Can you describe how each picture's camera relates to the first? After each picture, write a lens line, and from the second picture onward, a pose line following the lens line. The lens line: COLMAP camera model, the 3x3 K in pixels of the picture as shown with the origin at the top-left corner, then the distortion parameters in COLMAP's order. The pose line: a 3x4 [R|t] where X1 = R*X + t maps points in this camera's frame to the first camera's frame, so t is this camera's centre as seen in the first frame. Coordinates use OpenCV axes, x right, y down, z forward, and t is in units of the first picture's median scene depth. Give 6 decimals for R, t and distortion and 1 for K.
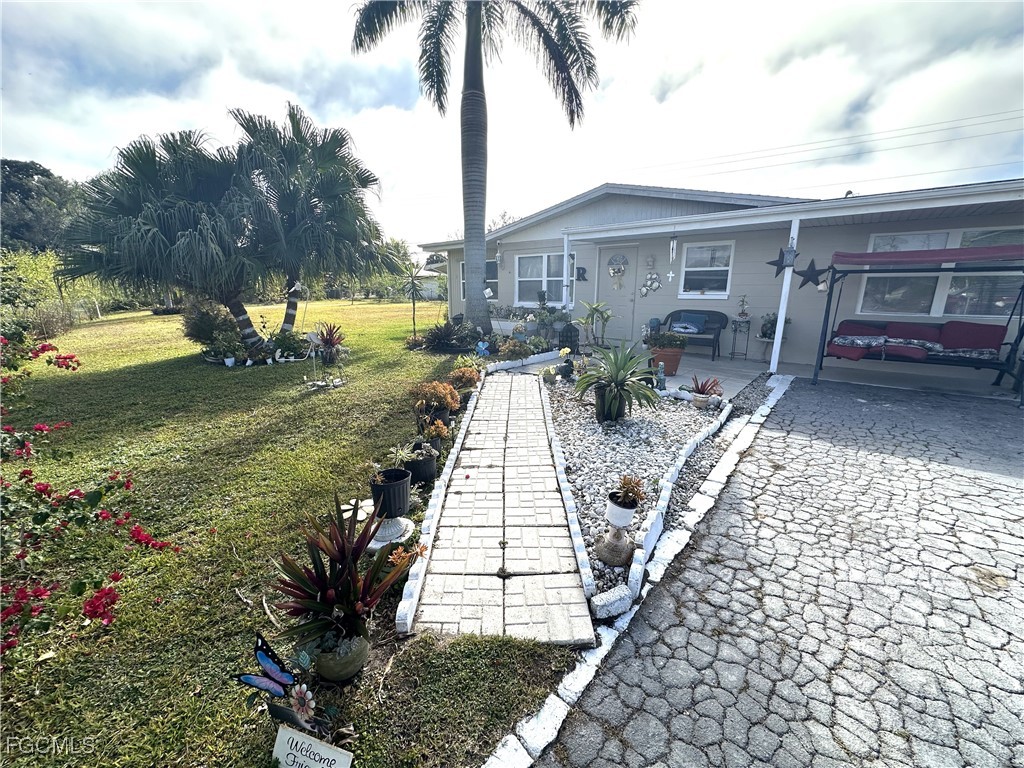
lens RADIAL K [[408.7, 0, 512.0], [0, 408.7, 384.0], [0, 0, 1]] dist [-0.001542, 0.000375]
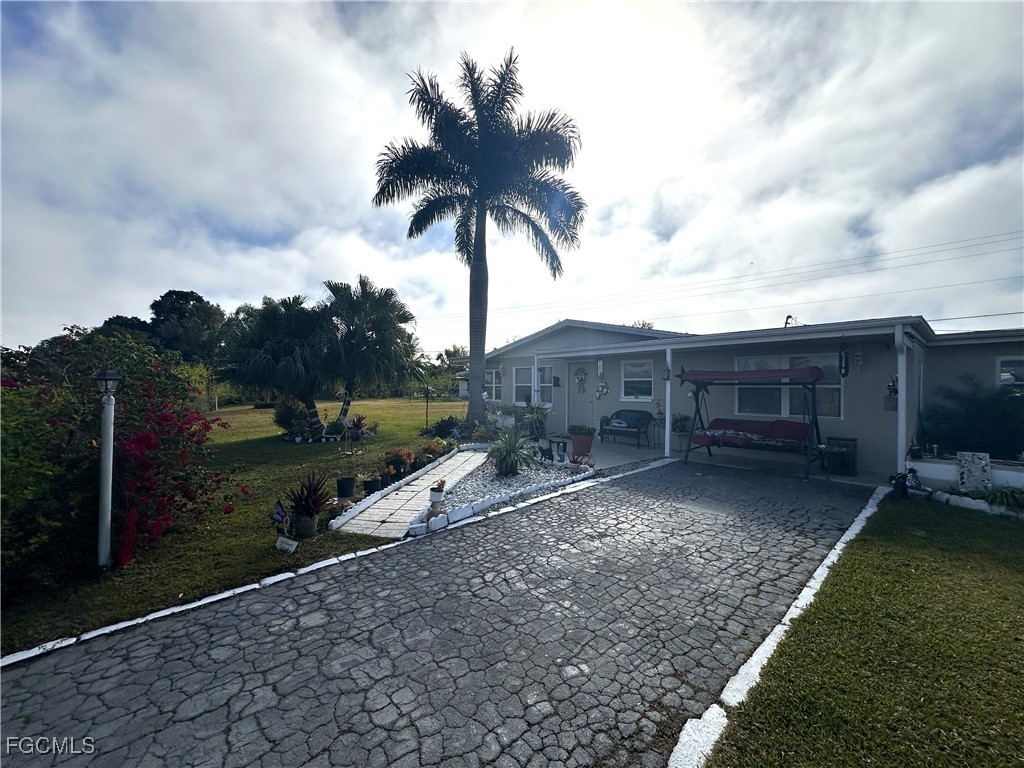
lens RADIAL K [[408.7, 0, 512.0], [0, 408.7, 384.0], [0, 0, 1]] dist [-0.001542, 0.000375]
pose [[0.988959, 0.005589, -0.148084, 0.265764], [-0.040692, 0.971117, -0.235108, 0.060654], [0.142493, 0.238538, 0.960622, -0.326141]]
